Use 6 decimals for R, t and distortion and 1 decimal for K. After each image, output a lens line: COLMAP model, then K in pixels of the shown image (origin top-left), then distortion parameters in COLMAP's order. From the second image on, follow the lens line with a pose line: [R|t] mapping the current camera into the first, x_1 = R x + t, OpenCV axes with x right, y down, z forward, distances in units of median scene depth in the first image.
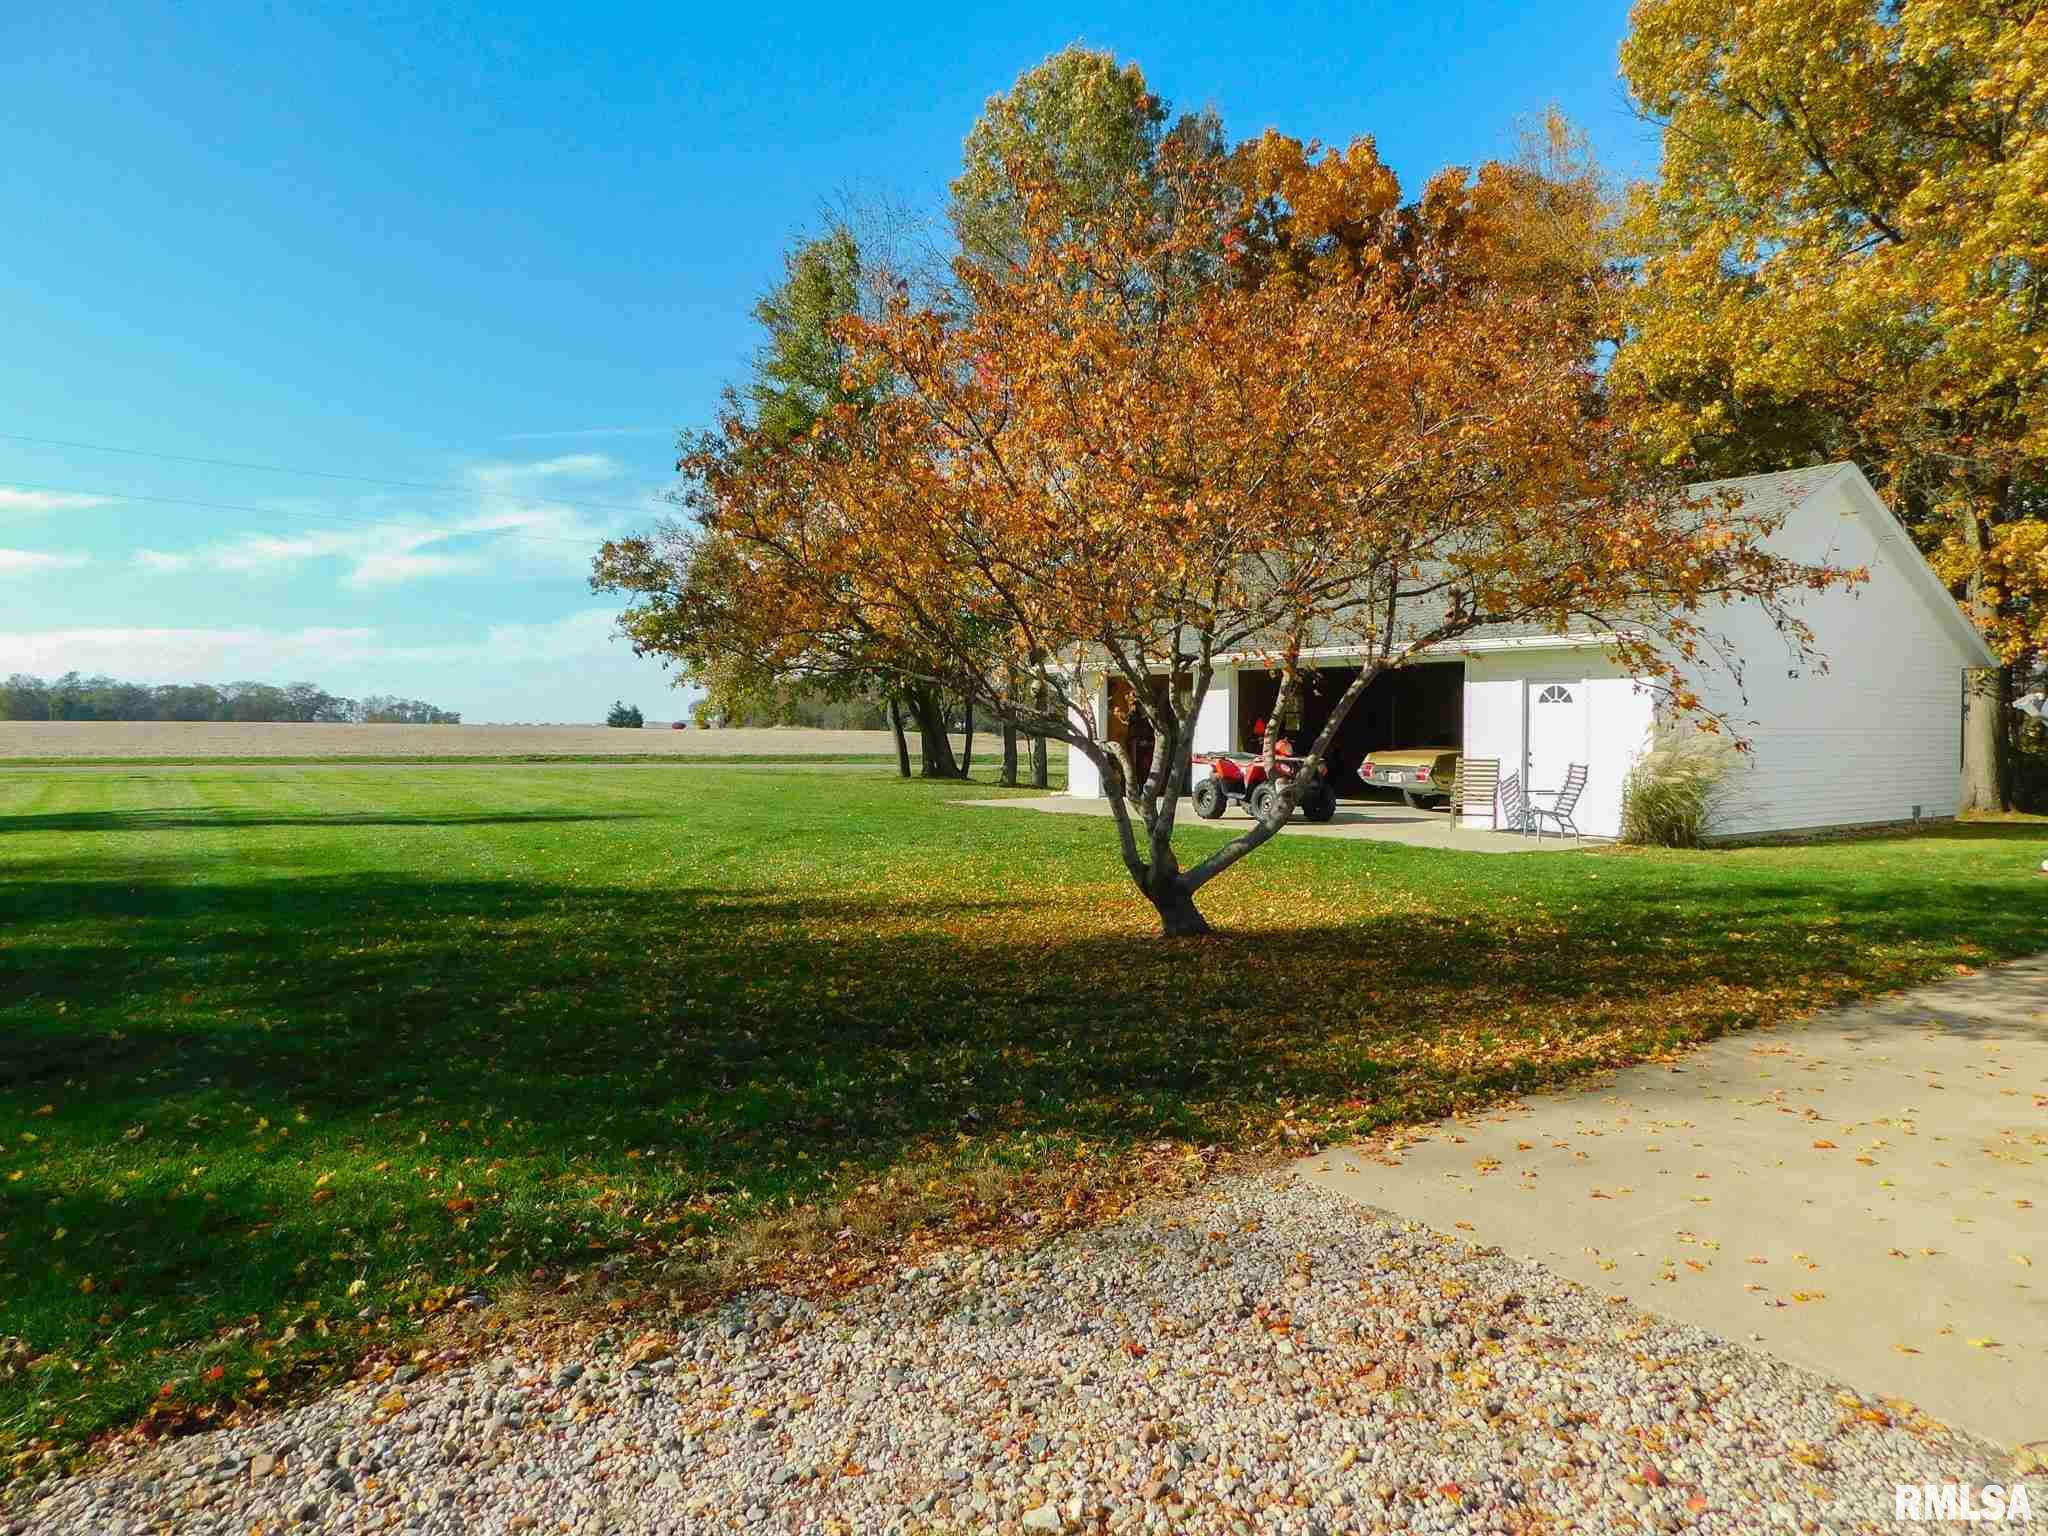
lens RADIAL K [[1433.2, 0, 1025.0], [0, 1433.2, 762.4], [0, 0, 1]] dist [-0.071266, 0.068993]
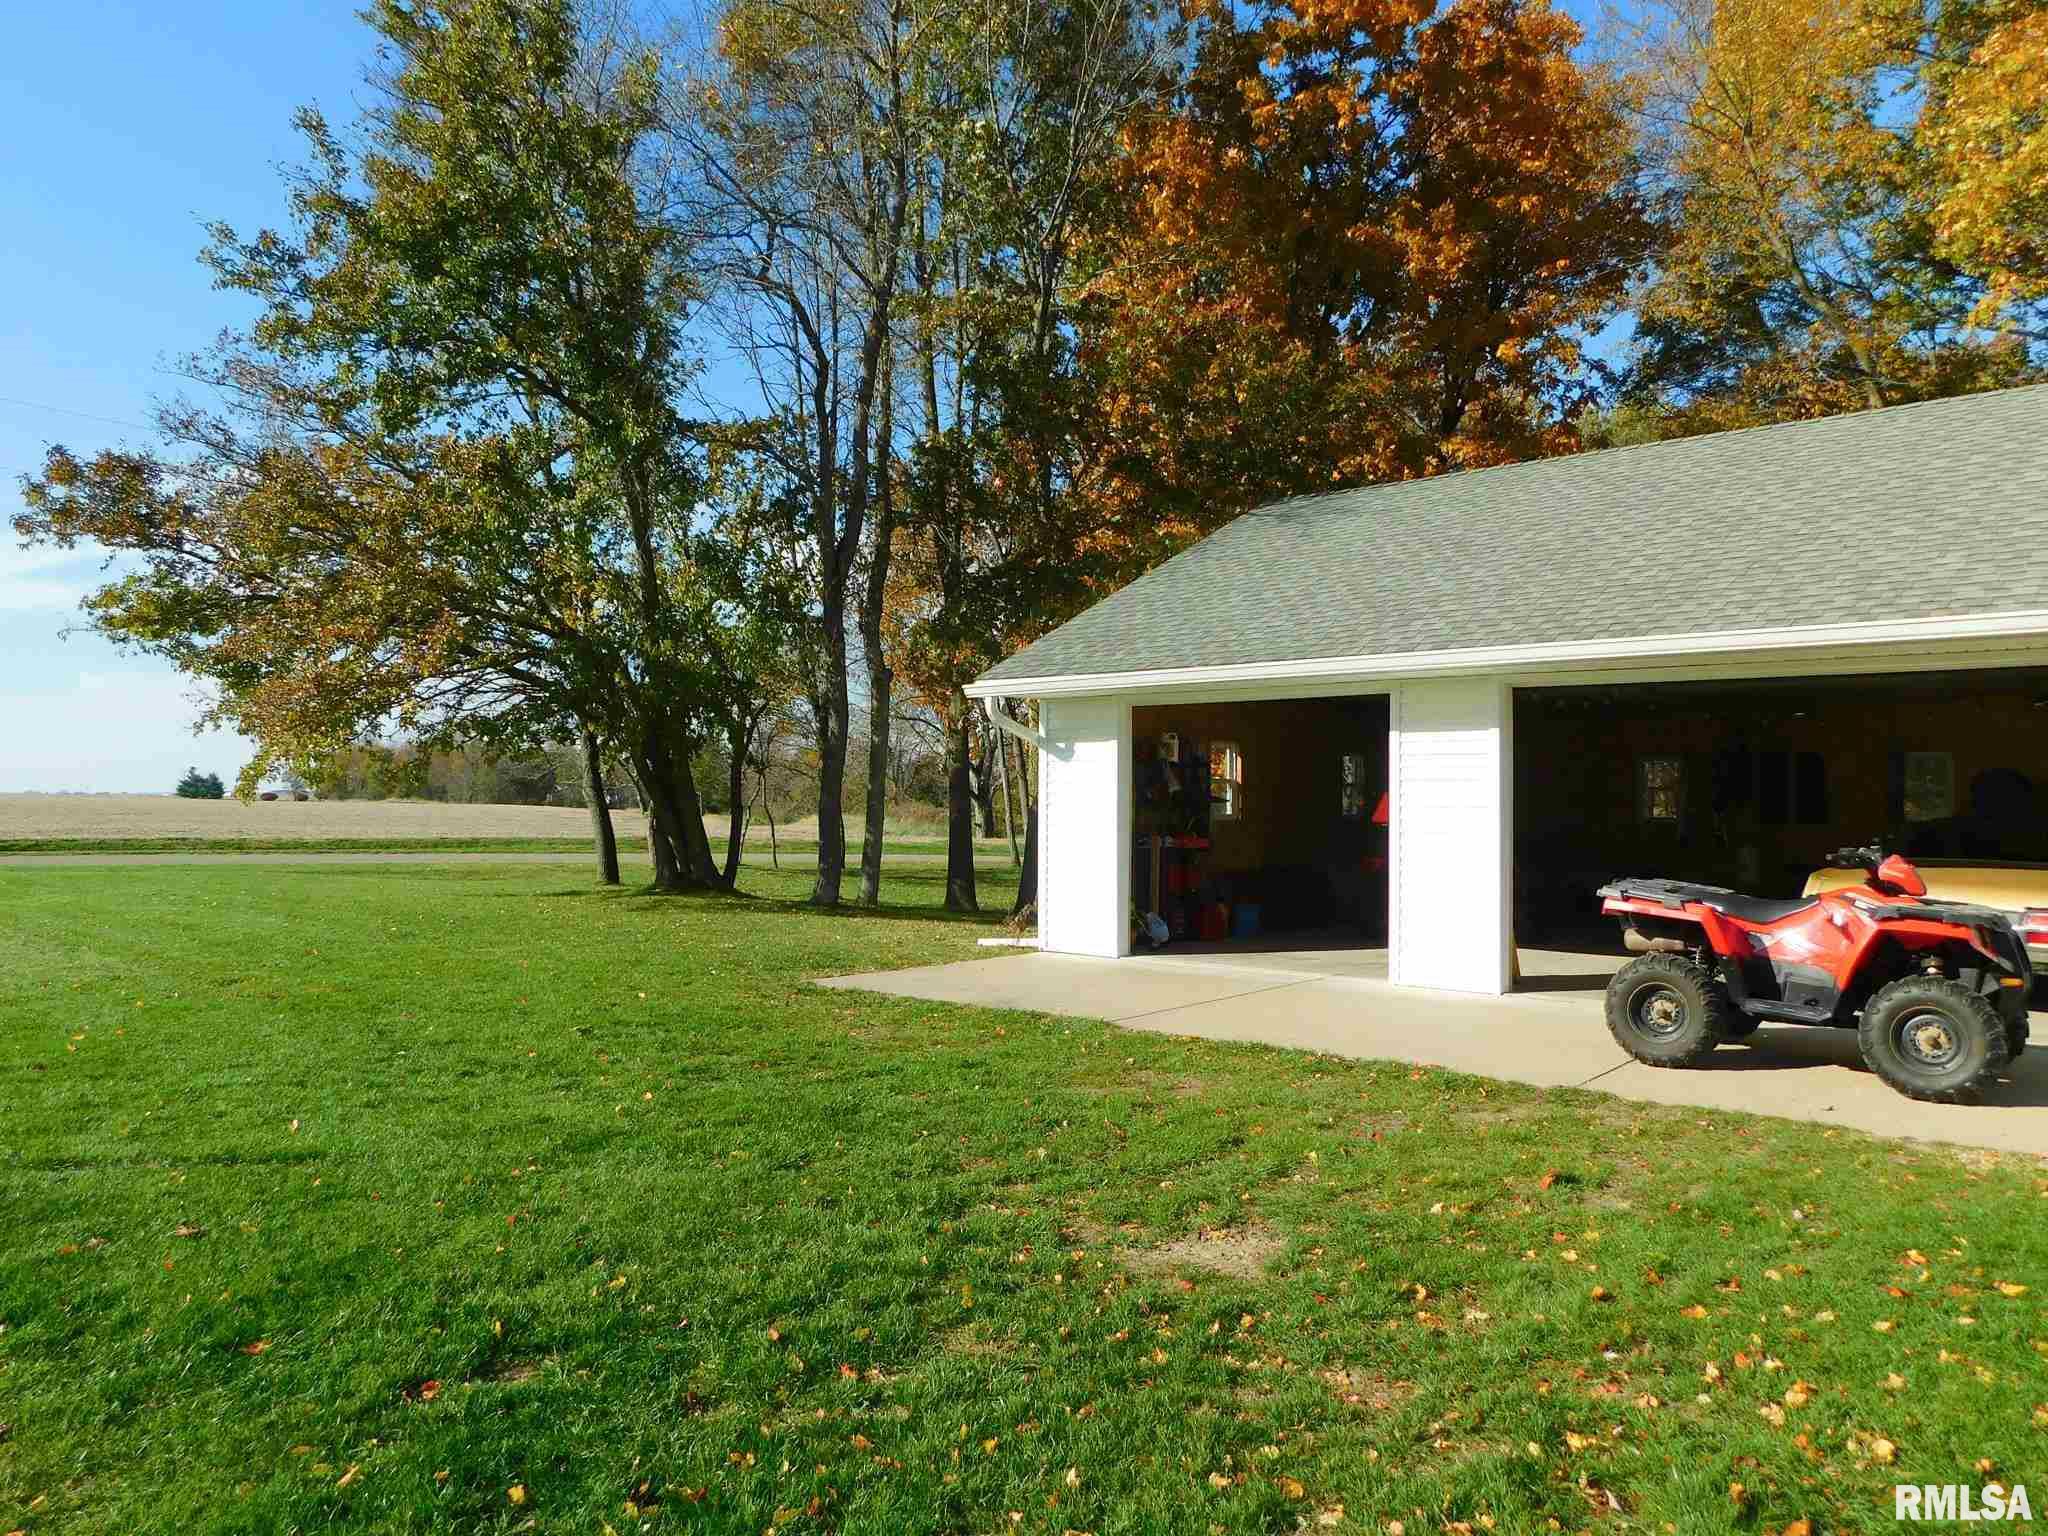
lens RADIAL K [[1403.1, 0, 1027.2], [0, 1403.1, 769.1], [0, 0, 1]] dist [-0.071662, 0.068645]
pose [[0.966345, 0.013199, 0.256912, -0.074570], [-0.000742, 0.998822, -0.048524, -0.011865], [-0.257250, 0.046701, 0.965216, 0.415849]]
